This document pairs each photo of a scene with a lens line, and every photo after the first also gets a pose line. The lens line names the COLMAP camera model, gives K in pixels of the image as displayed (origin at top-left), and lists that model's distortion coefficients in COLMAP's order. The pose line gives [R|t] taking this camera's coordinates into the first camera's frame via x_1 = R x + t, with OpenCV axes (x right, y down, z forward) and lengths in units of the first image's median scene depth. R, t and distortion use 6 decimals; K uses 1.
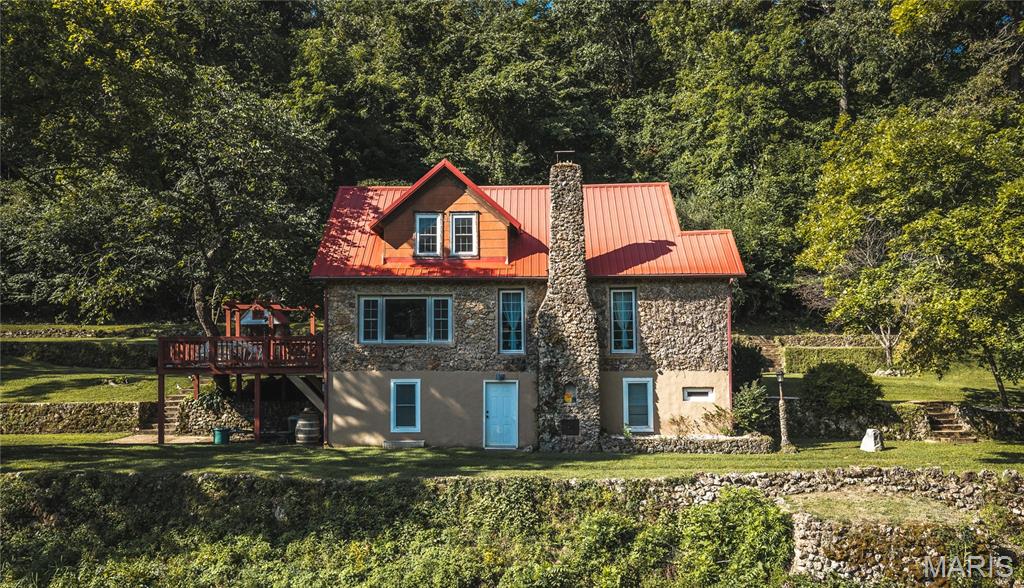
lens RADIAL K [[816.8, 0, 512.0], [0, 816.8, 294.0], [0, 0, 1]] dist [-0.001321, -0.000807]
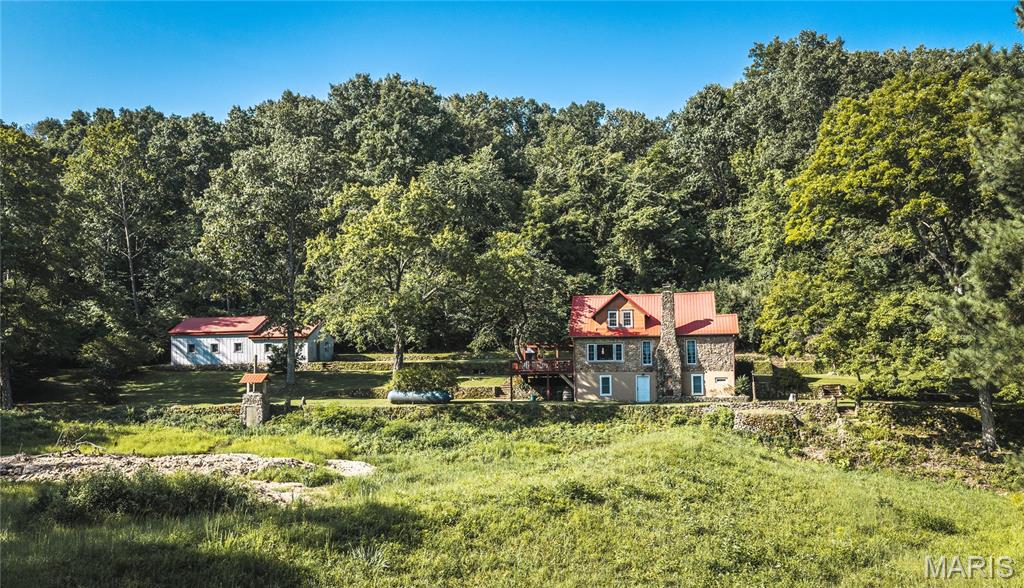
lens RADIAL K [[824.4, 0, 512.3], [0, 824.4, 352.4], [0, 0, 1]] dist [0.004884, 0.000284]
pose [[0.987043, -0.012212, -0.159991, -0.002822], [0.020246, 0.998609, 0.048685, -0.100864], [0.159174, -0.051293, 0.985917, -1.609611]]
